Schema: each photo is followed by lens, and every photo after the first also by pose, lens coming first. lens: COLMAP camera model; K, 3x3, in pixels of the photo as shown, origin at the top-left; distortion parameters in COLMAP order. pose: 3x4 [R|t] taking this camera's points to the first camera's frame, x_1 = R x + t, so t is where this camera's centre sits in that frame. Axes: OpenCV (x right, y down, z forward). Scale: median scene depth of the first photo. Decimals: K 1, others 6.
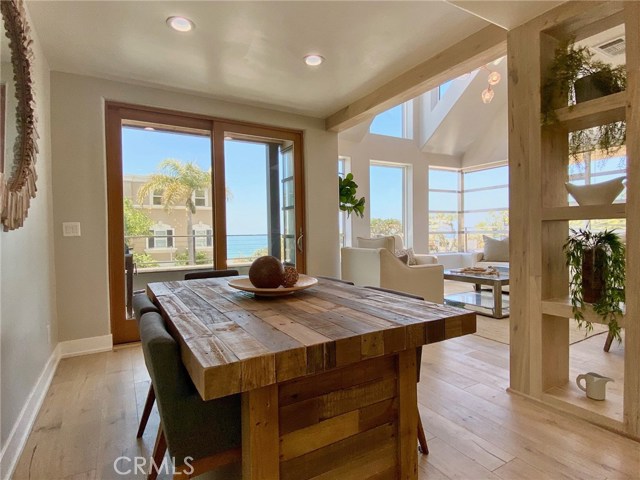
lens RADIAL K [[319.9, 0, 318.4], [0, 319.9, 241.3], [0, 0, 1]] dist [0.019889, -0.018881]
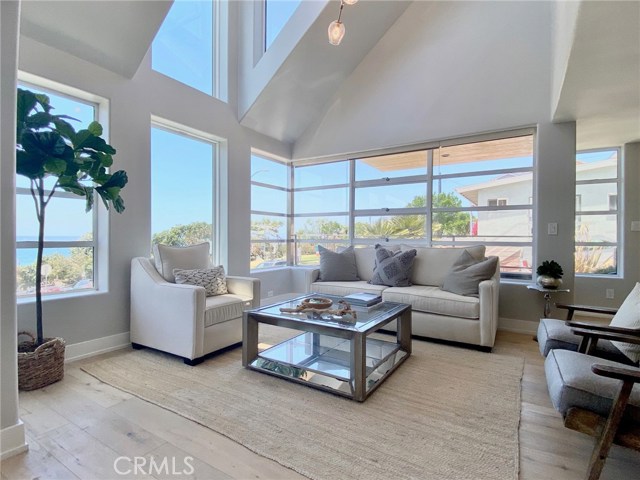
lens RADIAL K [[319.9, 0, 318.4], [0, 319.9, 241.3], [0, 0, 1]] dist [0.019889, -0.018881]
pose [[0.865043, 0.013413, 0.501518, 0.113126], [-0.005316, 0.999831, -0.017571, -0.014006], [-0.501669, 0.012534, 0.864969, 0.295641]]
